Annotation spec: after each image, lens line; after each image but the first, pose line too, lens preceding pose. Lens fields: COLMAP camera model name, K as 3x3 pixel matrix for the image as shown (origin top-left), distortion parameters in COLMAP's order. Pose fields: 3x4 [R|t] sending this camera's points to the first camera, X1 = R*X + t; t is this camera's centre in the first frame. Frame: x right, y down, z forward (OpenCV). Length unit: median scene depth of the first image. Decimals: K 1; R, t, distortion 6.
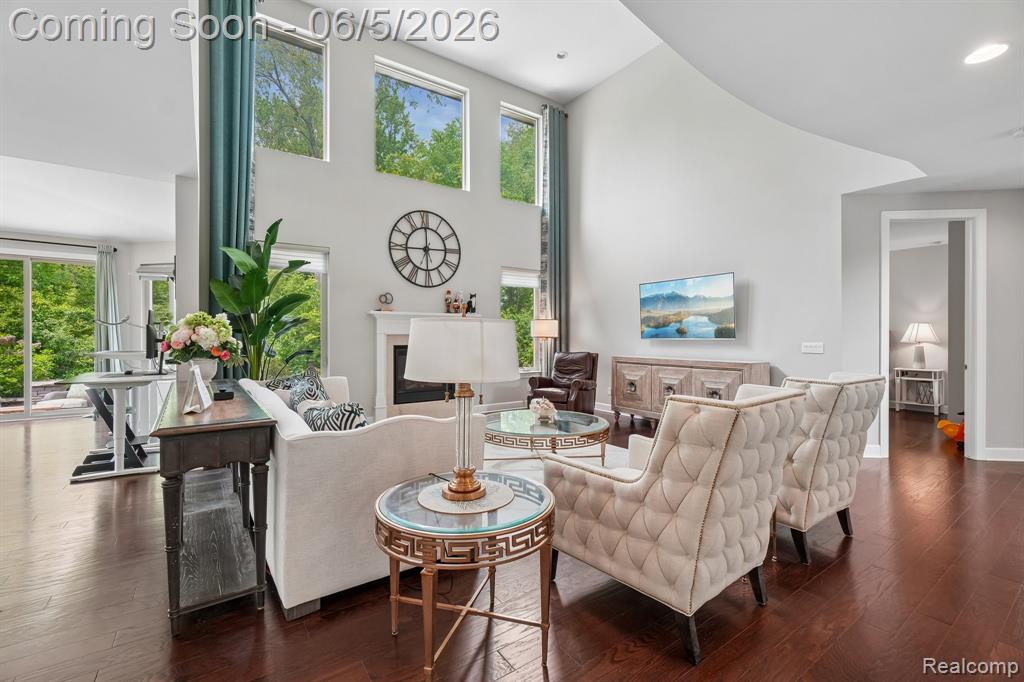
lens RADIAL K [[441.0, 0, 516.7], [0, 441.0, 337.9], [0, 0, 1]] dist [-0.012781, 0.004660]
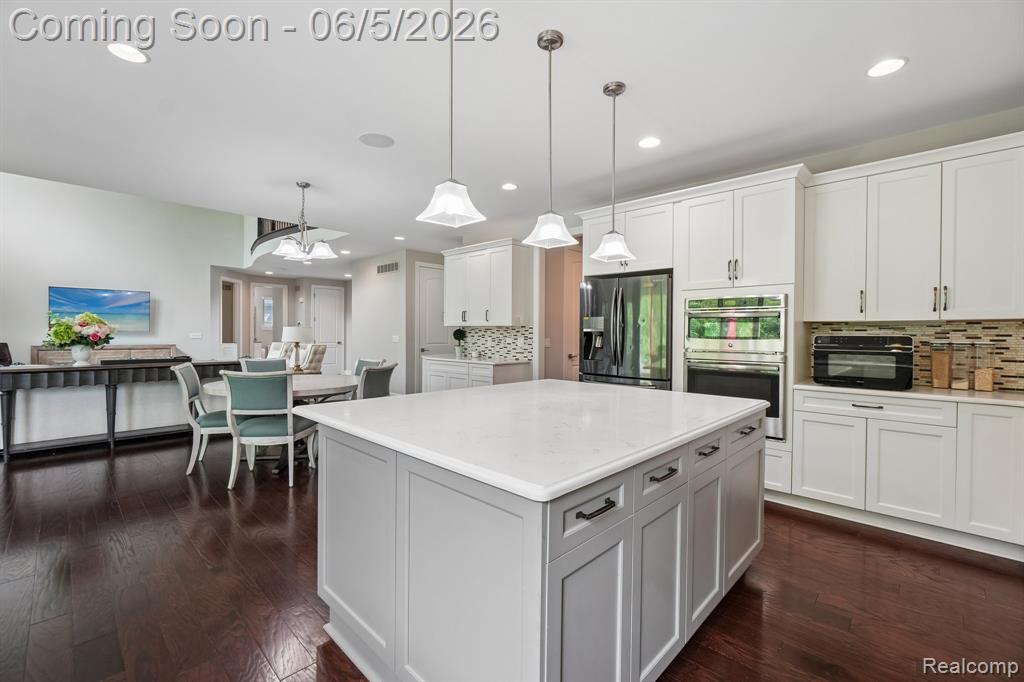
lens RADIAL K [[441.0, 0, 517.4], [0, 441.0, 338.4], [0, 0, 1]] dist [-0.012781, 0.004660]
pose [[-0.196216, -0.018407, 0.980388, -1.197527], [-0.002488, 0.999830, 0.018274, -0.006268], [-0.980557, 0.001146, -0.196229, -0.042779]]
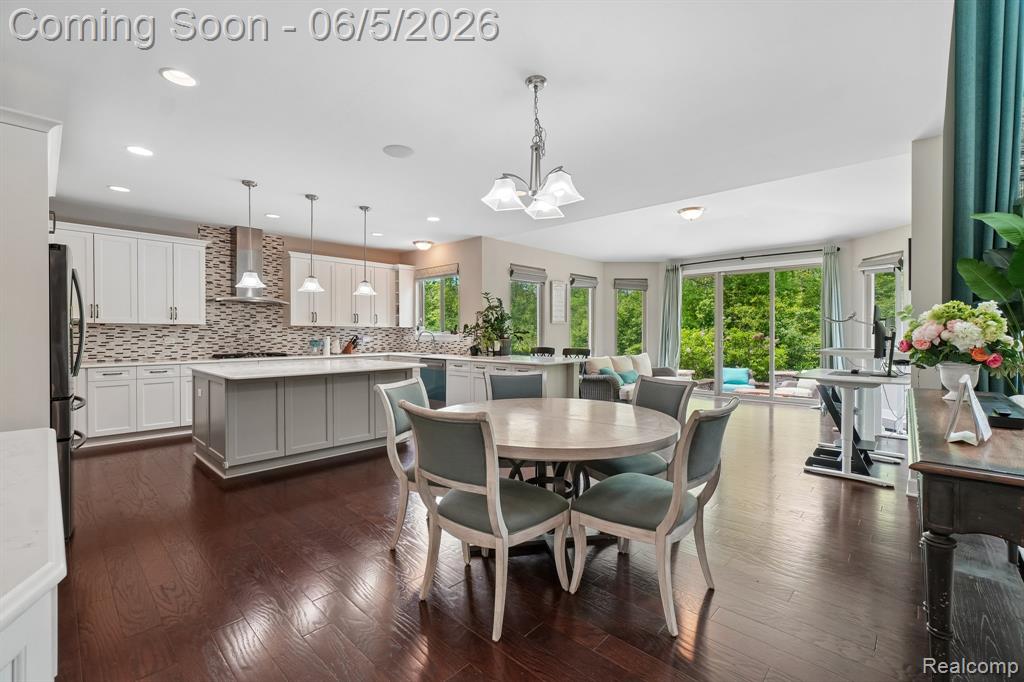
lens RADIAL K [[441.0, 0, 514.5], [0, 441.0, 338.5], [0, 0, 1]] dist [-0.012781, 0.004660]
pose [[0.201476, 0.009348, -0.979449, -0.068057], [-0.001951, 0.999956, 0.009143, -0.000213], [0.979491, 0.000069, 0.201486, 0.053787]]
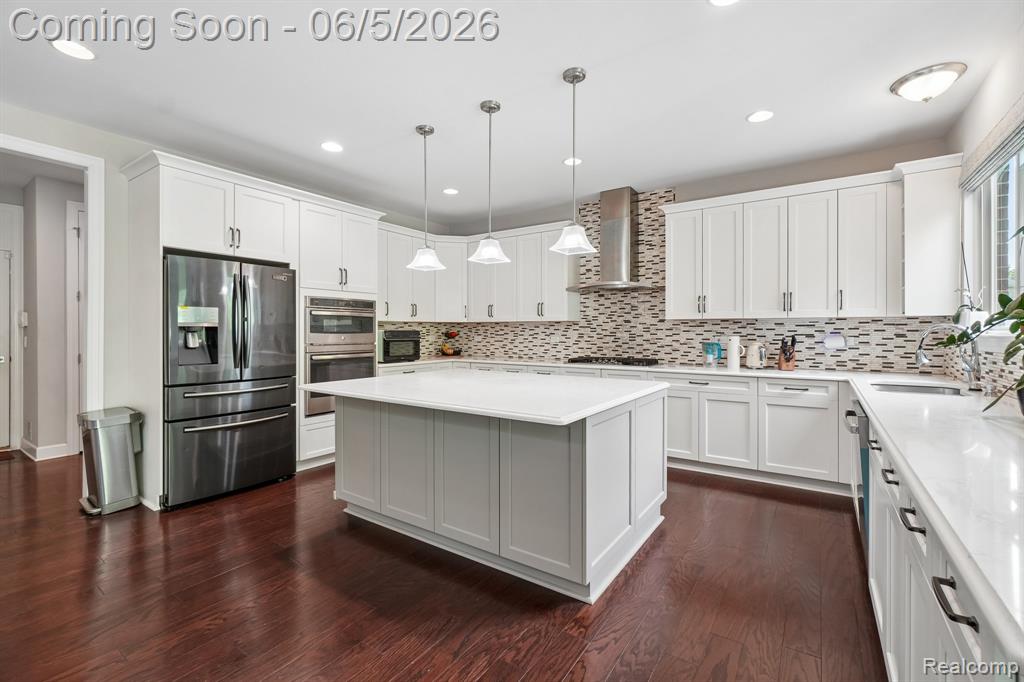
lens RADIAL K [[441.0, 0, 513.9], [0, 441.0, 333.1], [0, 0, 1]] dist [-0.012781, 0.004660]
pose [[-0.935542, -0.001832, -0.353211, -0.728149], [-0.003405, 0.999987, 0.003831, -0.000455], [0.353199, 0.004787, -0.935536, 0.296791]]
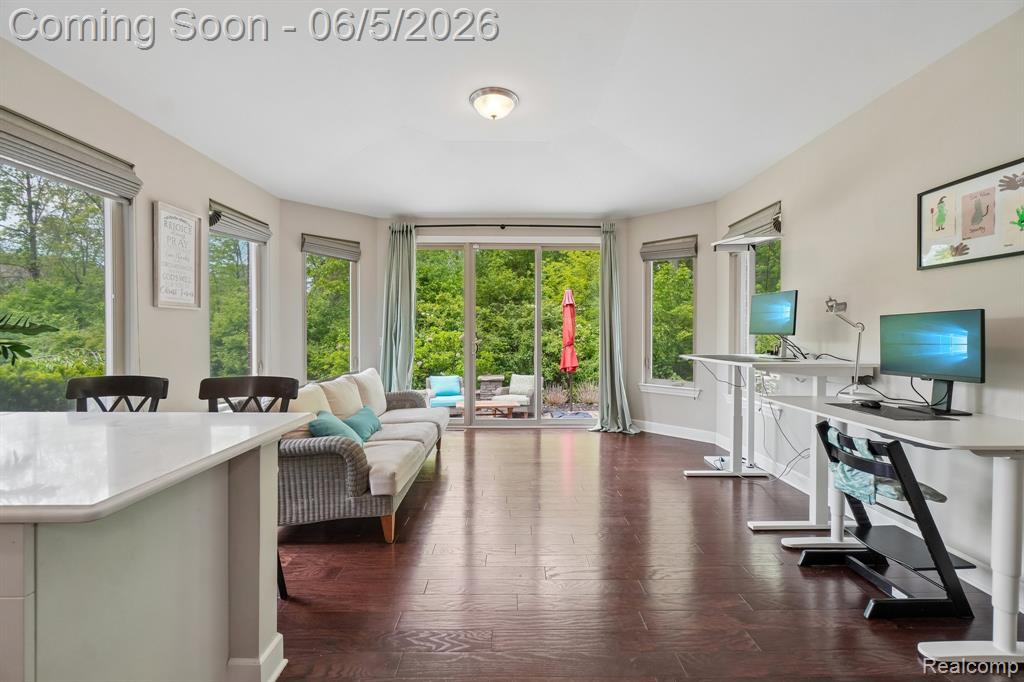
lens RADIAL K [[441.0, 0, 514.2], [0, 441.0, 340.1], [0, 0, 1]] dist [-0.012781, 0.004660]
pose [[0.823586, 0.007913, -0.567136, -0.655884], [-0.001549, 0.999930, 0.011703, -0.001612], [0.567189, -0.008760, 0.823541, 0.229629]]
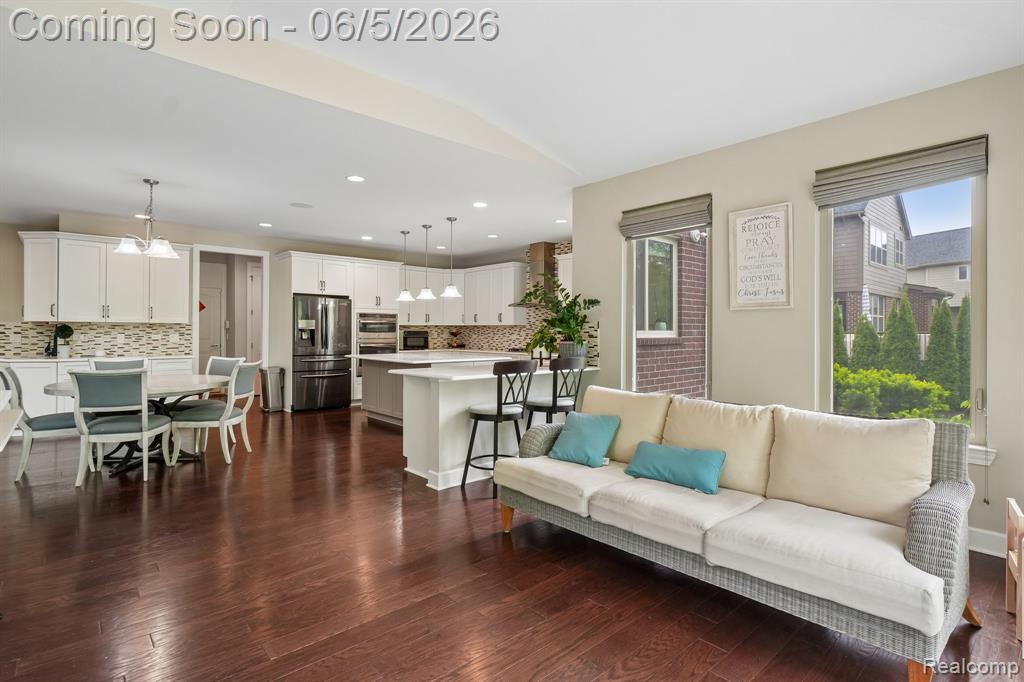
lens RADIAL K [[509.6, 0, 514.9], [0, 509.6, 332.5], [0, 0, 1]] dist [0.001362, -0.000571]
pose [[-0.993682, -0.007176, -0.112001, -0.935153], [-0.007757, 0.999959, 0.004753, -0.005939], [0.111962, 0.005592, -0.993697, 1.001970]]
